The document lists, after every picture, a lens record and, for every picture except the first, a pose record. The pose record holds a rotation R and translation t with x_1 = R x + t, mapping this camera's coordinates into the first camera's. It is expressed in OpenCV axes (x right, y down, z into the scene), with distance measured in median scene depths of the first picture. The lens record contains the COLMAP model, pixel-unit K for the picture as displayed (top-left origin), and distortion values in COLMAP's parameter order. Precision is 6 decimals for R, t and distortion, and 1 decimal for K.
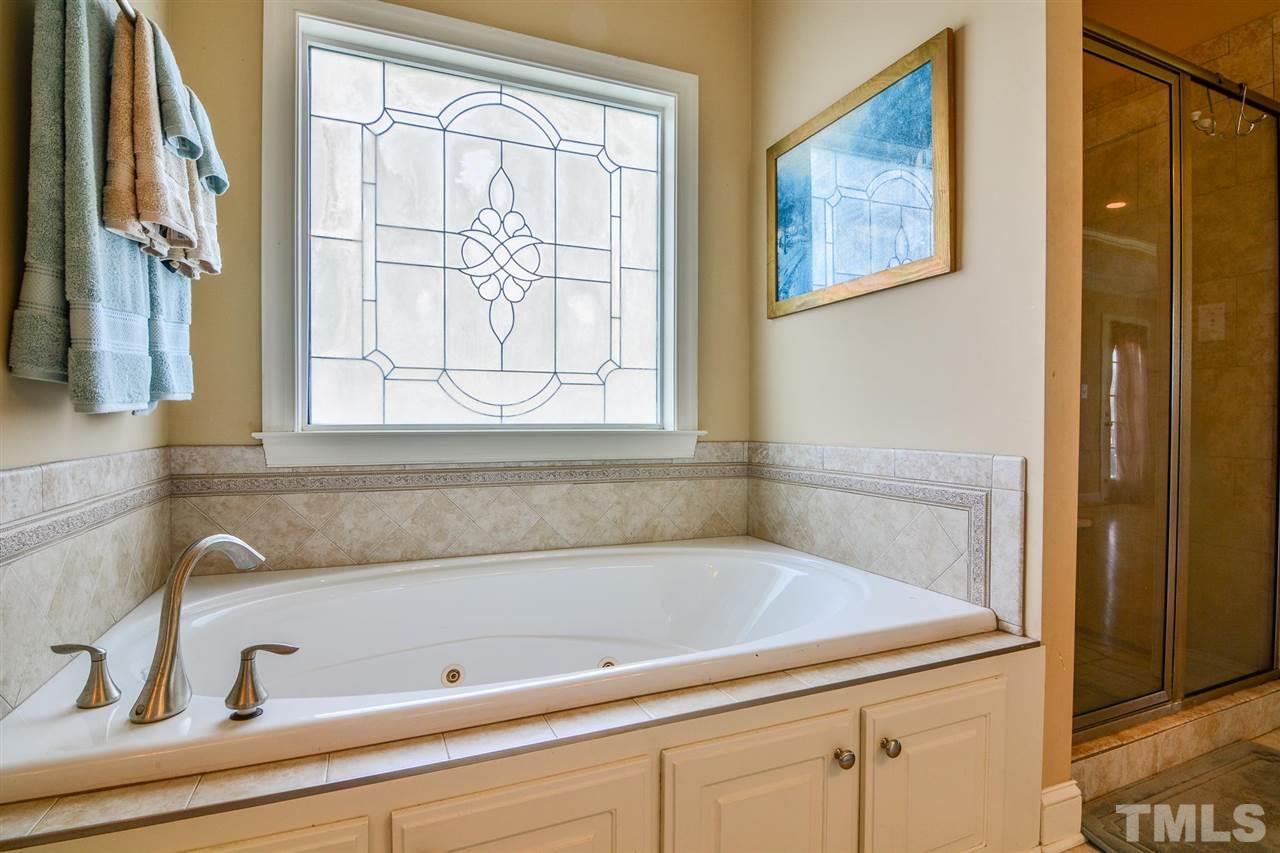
lens RADIAL K [[637.5, 0, 647.9], [0, 637.5, 428.7], [0, 0, 1]] dist [0.000570, -0.015921]
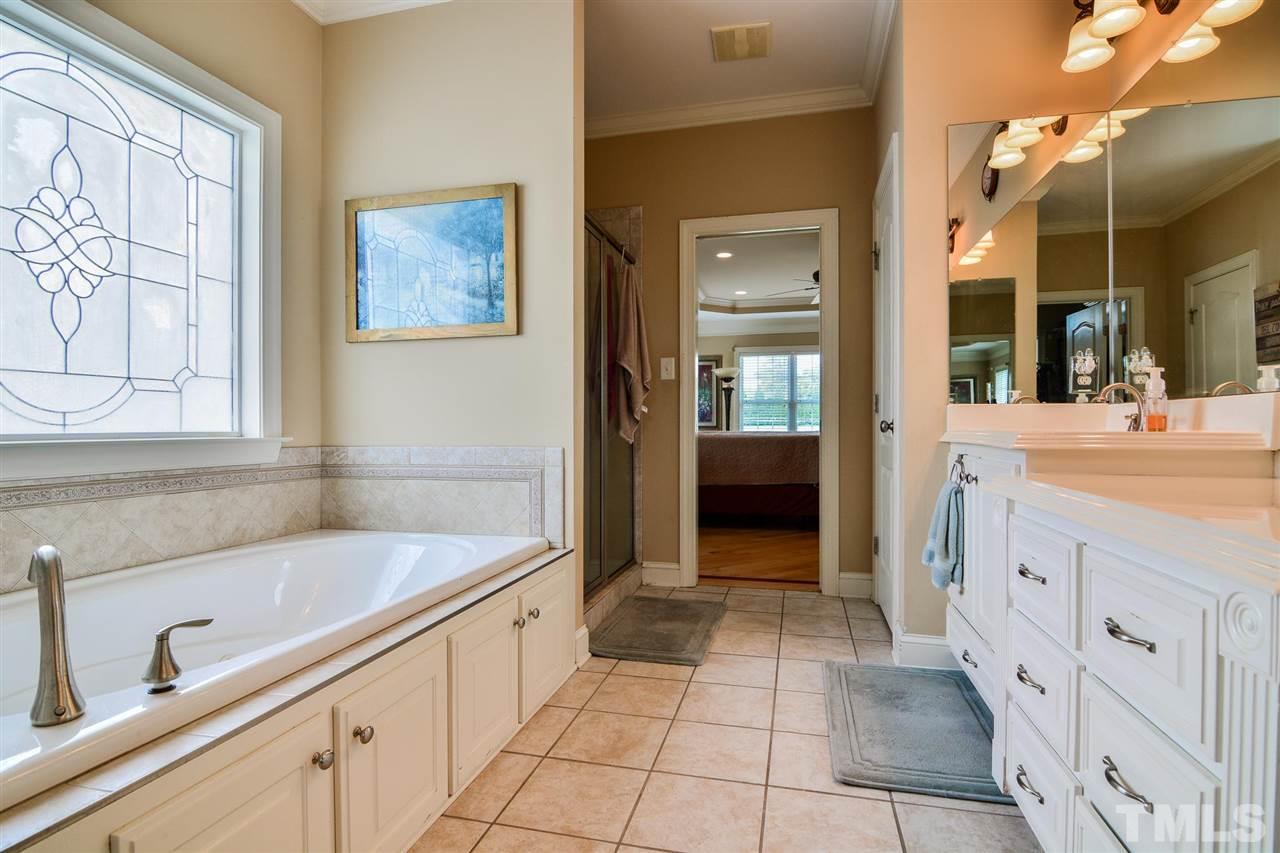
lens RADIAL K [[637.5, 0, 647.9], [0, 637.5, 428.7], [0, 0, 1]] dist [0.000570, -0.015921]
pose [[0.602171, -0.007608, 0.798331, -0.441869], [0.015915, 0.999870, -0.002477, 0.000741], [-0.798208, 0.014197, 0.602214, -0.168396]]
